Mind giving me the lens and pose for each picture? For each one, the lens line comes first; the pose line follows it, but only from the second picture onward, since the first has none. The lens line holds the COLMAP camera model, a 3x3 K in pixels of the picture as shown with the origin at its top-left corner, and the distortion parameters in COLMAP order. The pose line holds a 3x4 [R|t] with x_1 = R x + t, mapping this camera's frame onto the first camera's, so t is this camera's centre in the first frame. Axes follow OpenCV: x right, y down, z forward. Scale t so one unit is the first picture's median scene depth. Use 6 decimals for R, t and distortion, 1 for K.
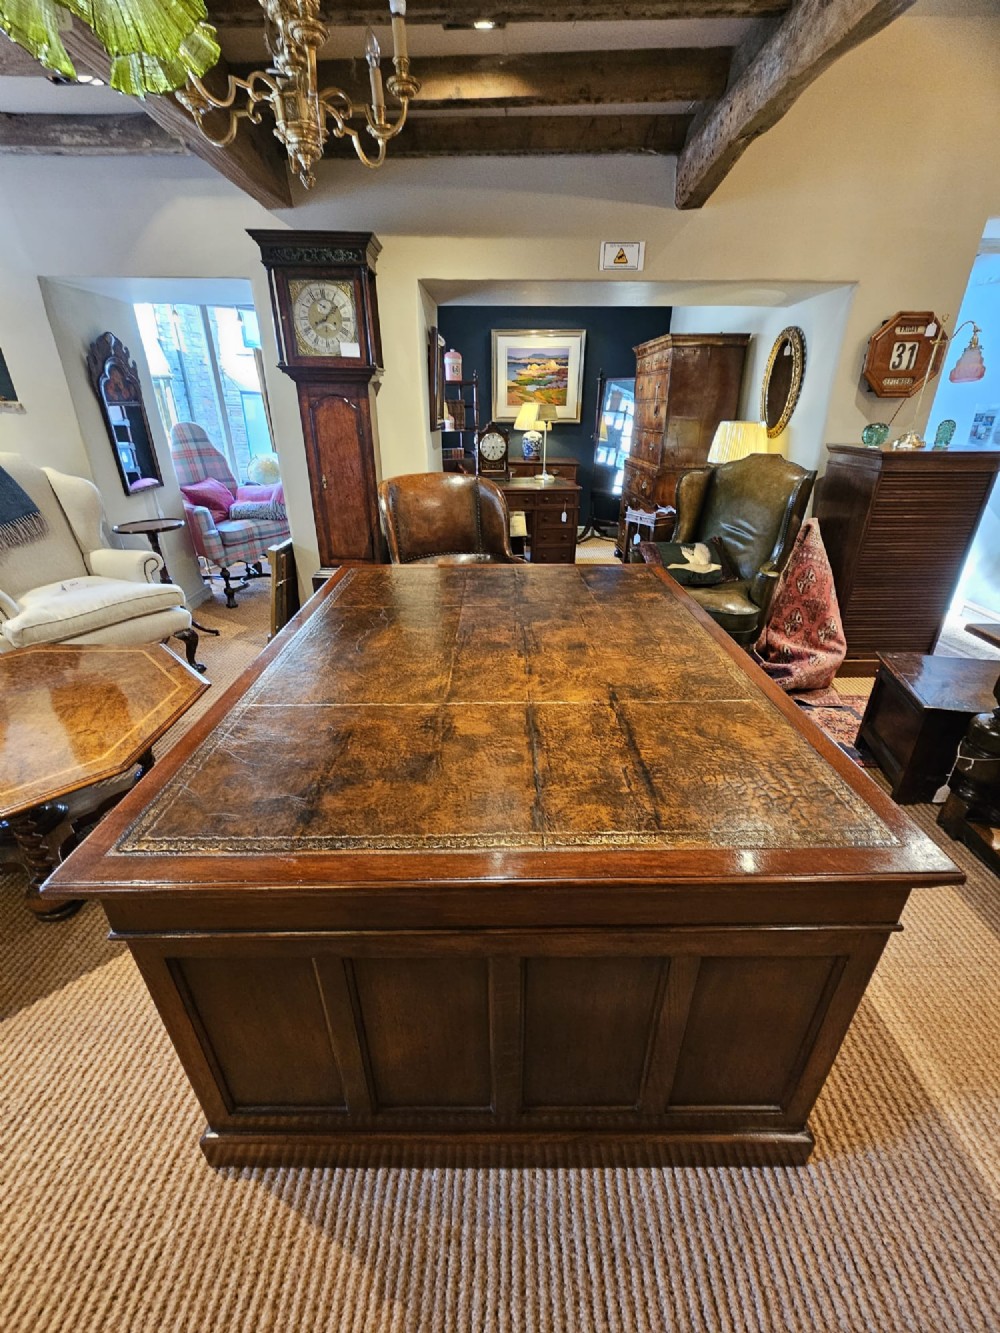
lens RADIAL K [[543.2, 0, 511.2], [0, 543.2, 661.4], [0, 0, 1]] dist [-0.001468, 0.000360]
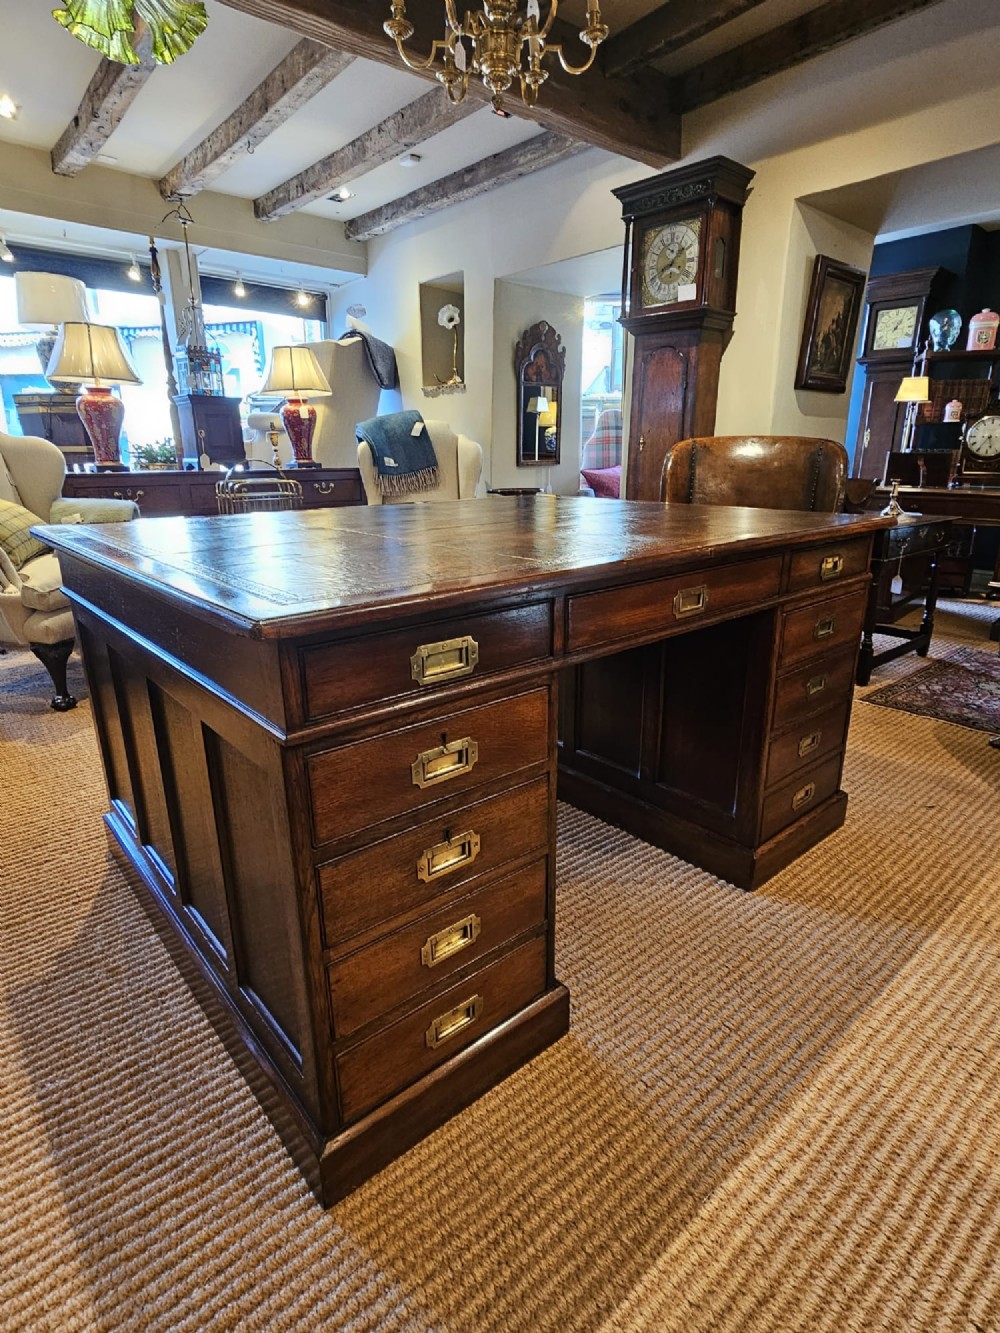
lens RADIAL K [[710.0, 0, 516.1], [0, 710.0, 658.0], [0, 0, 1]] dist [-0.001772, 0.002445]
pose [[0.654598, 0.210711, -0.726018, 0.491148], [-0.321214, 0.946891, -0.014802, 0.095116], [0.684341, 0.242897, 0.687516, 0.166733]]
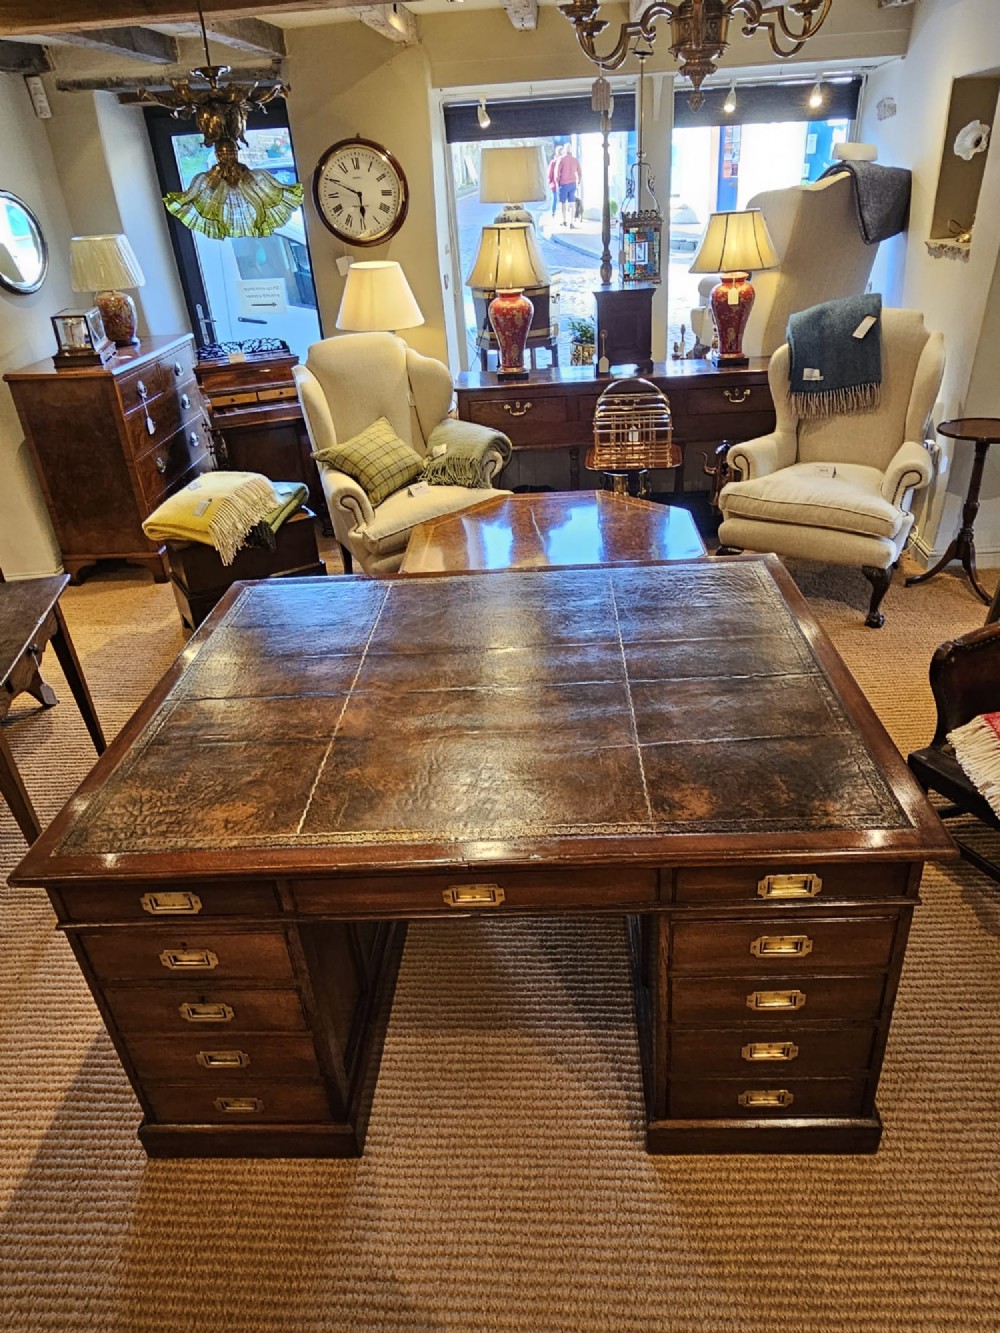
lens RADIAL K [[880.9, 0, 515.0], [0, 880.9, 662.7], [0, 0, 1]] dist [0.002511, -0.004008]
pose [[-0.046065, 0.485434, -0.873059, 0.643416], [-0.372652, 0.802545, 0.465889, -0.384346], [0.926827, 0.346808, 0.143929, 0.450635]]
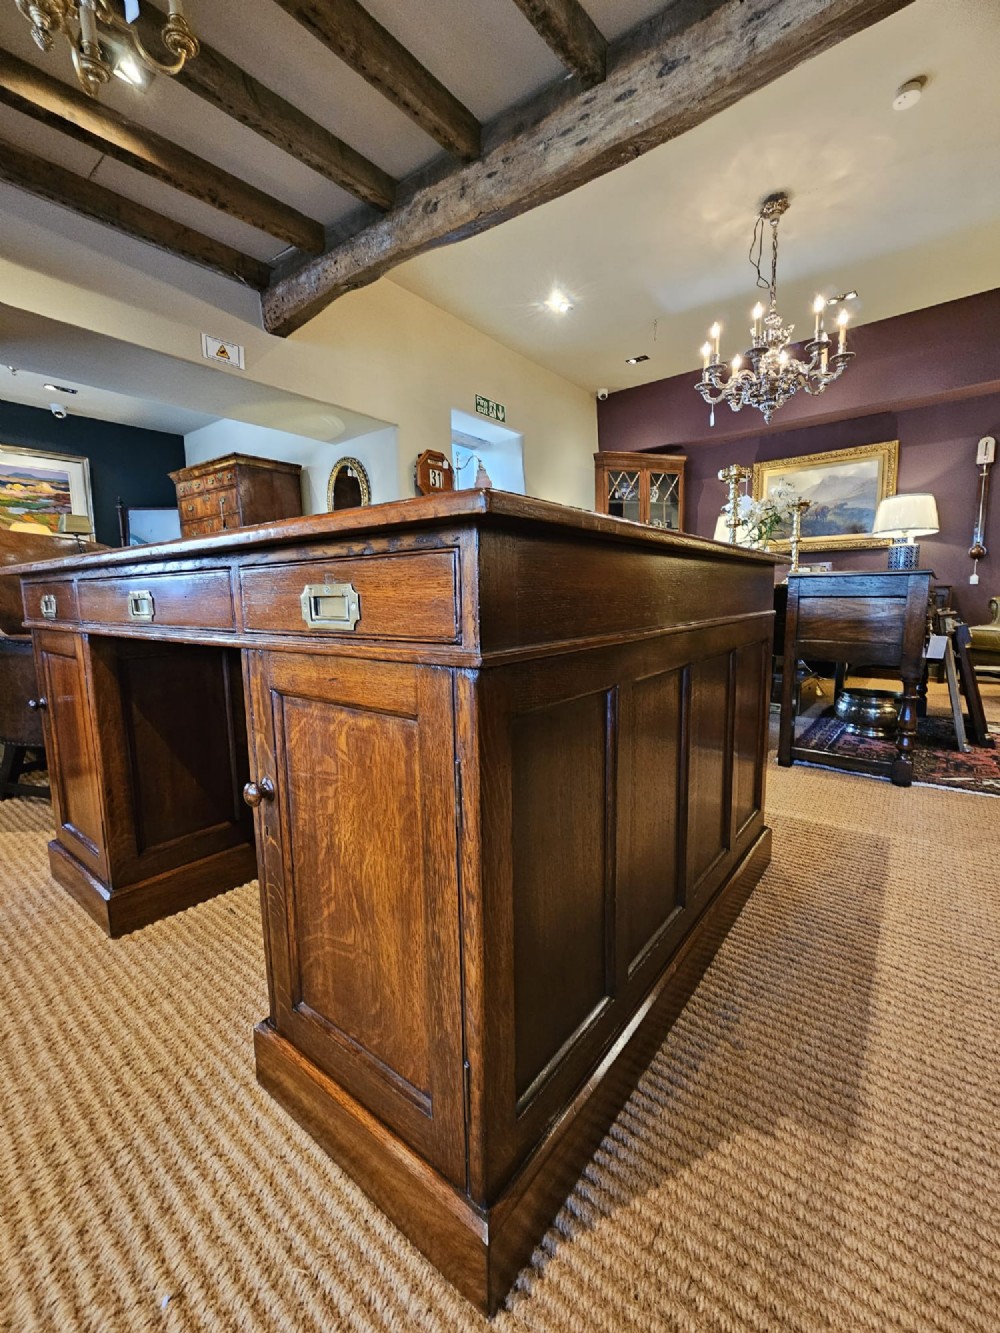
lens RADIAL K [[543.2, 0, 505.7], [0, 543.2, 661.7], [0, 0, 1]] dist [-0.001468, 0.000360]
pose [[0.618687, -0.106408, 0.778398, -0.362496], [0.354658, 0.921913, -0.155863, 0.188591], [-0.701031, 0.372496, 0.608114, 0.190905]]
